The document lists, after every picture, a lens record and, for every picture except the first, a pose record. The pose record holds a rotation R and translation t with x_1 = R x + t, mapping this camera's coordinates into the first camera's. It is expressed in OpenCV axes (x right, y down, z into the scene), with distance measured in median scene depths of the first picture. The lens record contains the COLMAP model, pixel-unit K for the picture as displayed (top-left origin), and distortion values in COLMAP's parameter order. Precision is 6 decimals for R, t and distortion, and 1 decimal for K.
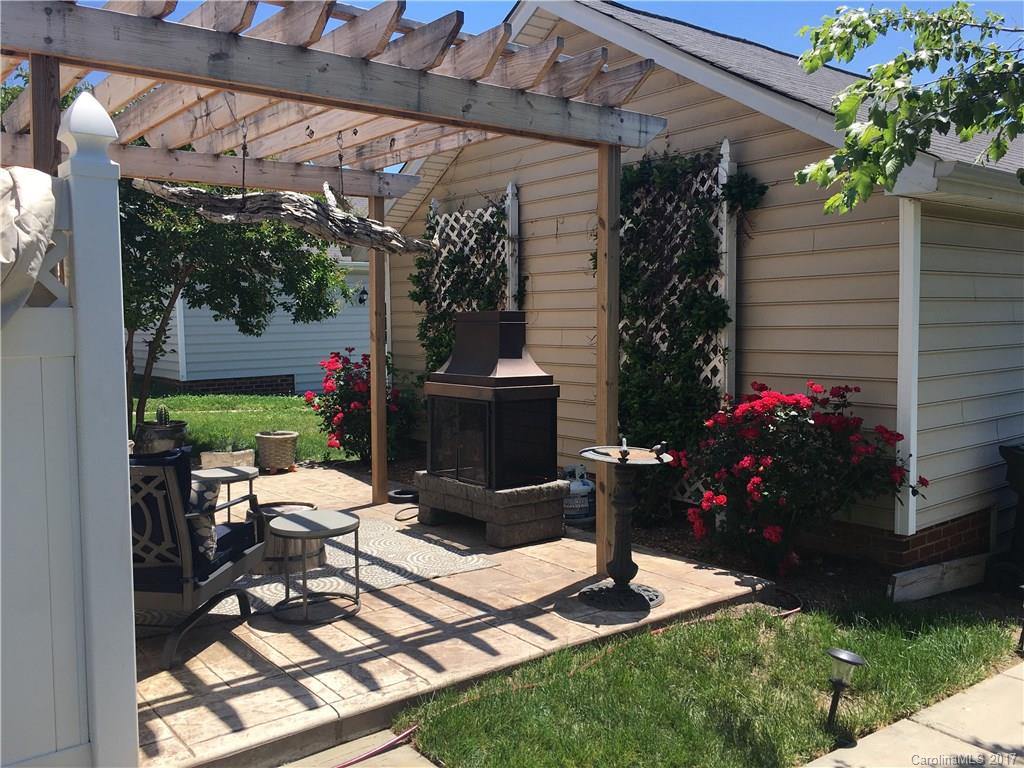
lens RADIAL K [[865.7, 0, 512.8], [0, 865.7, 389.4], [0, 0, 1]] dist [0.069818, -0.083994]
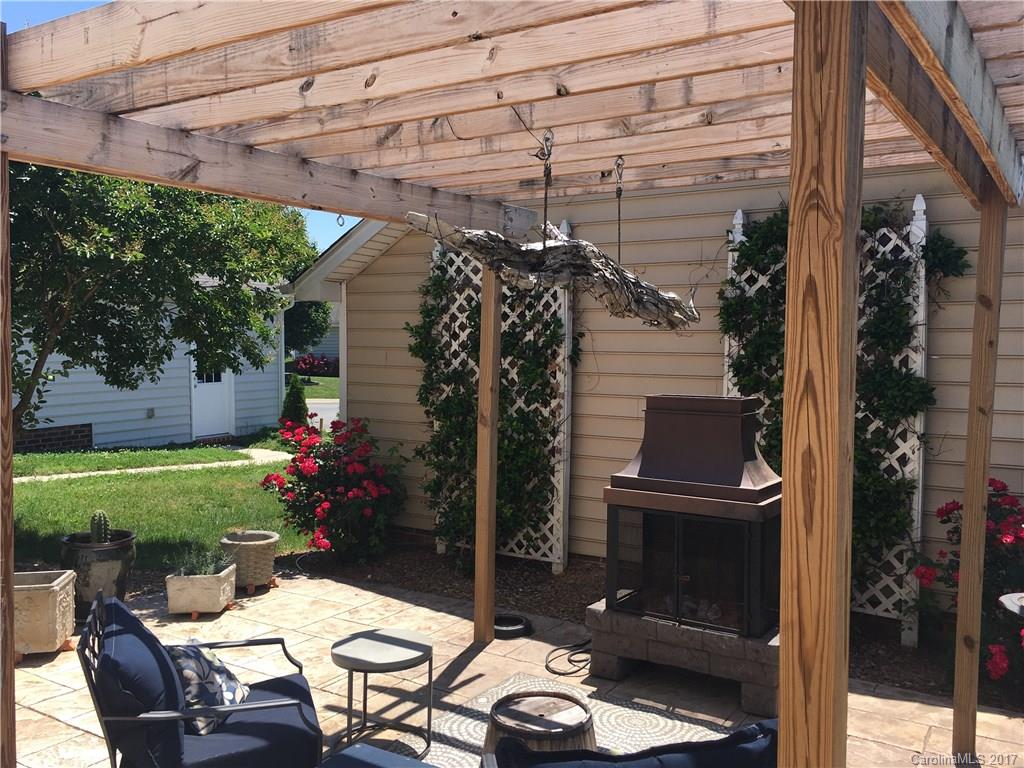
lens RADIAL K [[865.7, 0, 510.3], [0, 865.7, 388.1], [0, 0, 1]] dist [0.069818, -0.083994]
pose [[0.945644, -0.004897, 0.325167, -0.387419], [0.012360, 0.999705, -0.020890, -0.073495], [-0.324969, 0.023773, 0.945426, 0.285861]]
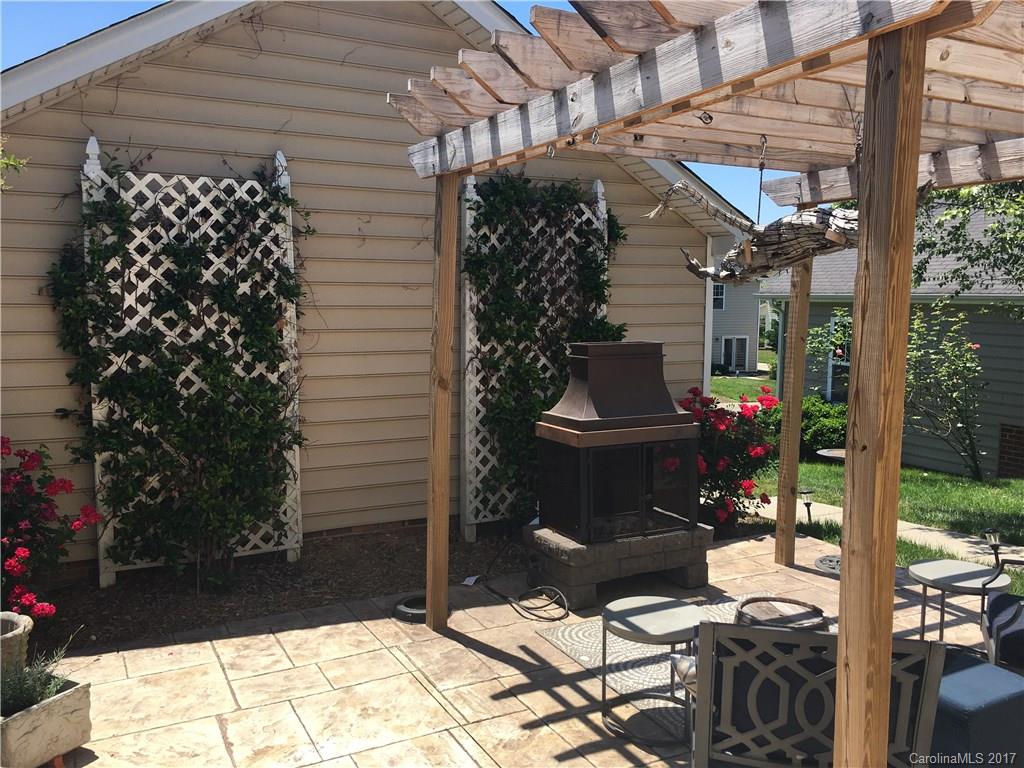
lens RADIAL K [[865.7, 0, 507.4], [0, 865.7, 386.5], [0, 0, 1]] dist [0.069818, -0.083994]
pose [[0.201150, -0.092994, 0.975136, -0.814111], [0.072625, 0.994160, 0.079828, -0.109577], [-0.976865, 0.054762, 0.206729, 0.821901]]
